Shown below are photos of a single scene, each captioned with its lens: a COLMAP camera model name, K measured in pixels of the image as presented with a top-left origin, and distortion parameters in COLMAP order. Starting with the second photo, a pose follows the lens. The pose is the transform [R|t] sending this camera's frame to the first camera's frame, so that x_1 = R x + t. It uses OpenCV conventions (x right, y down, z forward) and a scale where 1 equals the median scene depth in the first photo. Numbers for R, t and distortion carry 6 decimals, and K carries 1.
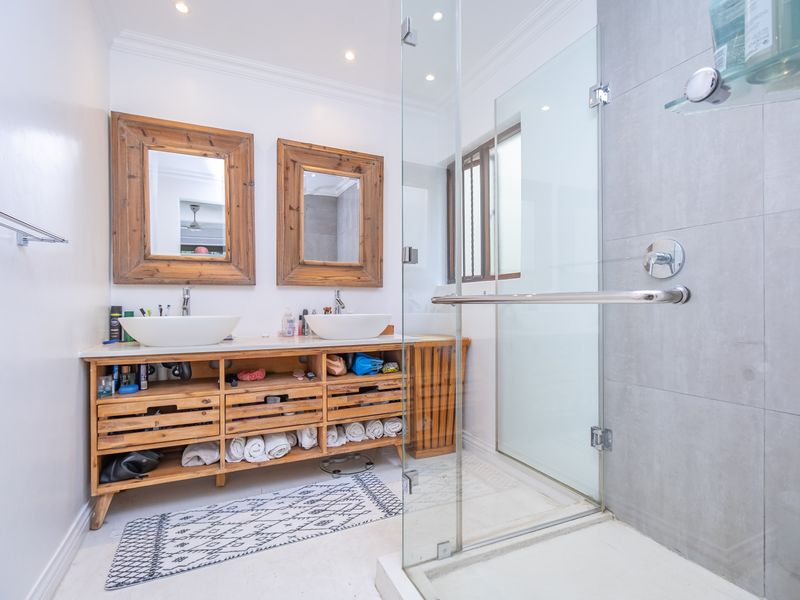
lens RADIAL K [[398.4, 0, 401.4], [0, 398.4, 303.8], [0, 0, 1]] dist [-0.000314, 0.000247]
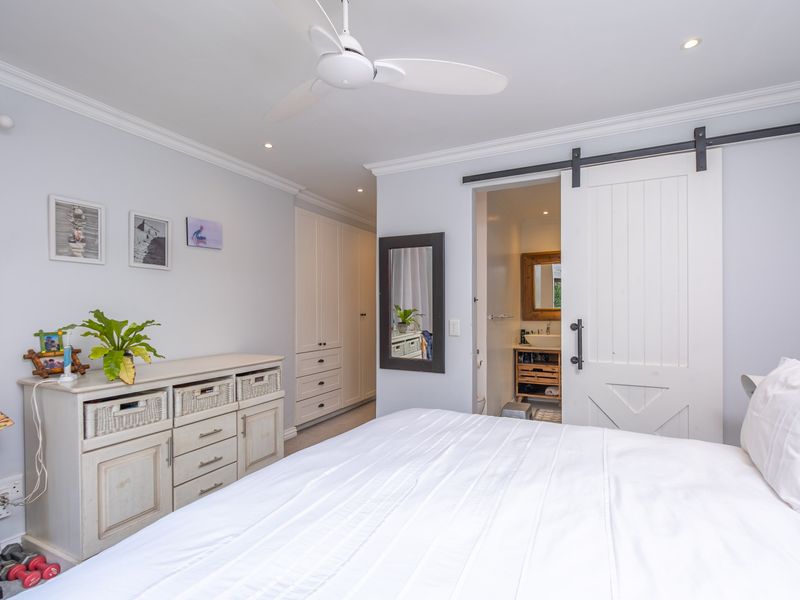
lens RADIAL K [[398.4, 0, 402.7], [0, 398.4, 305.2], [0, 0, 1]] dist [-0.000314, 0.000247]
pose [[0.618886, 0.000568, -0.785480, 0.853574], [-0.003076, 0.999994, -0.001701, -0.149976], [0.785474, 0.003469, 0.618884, -1.248381]]
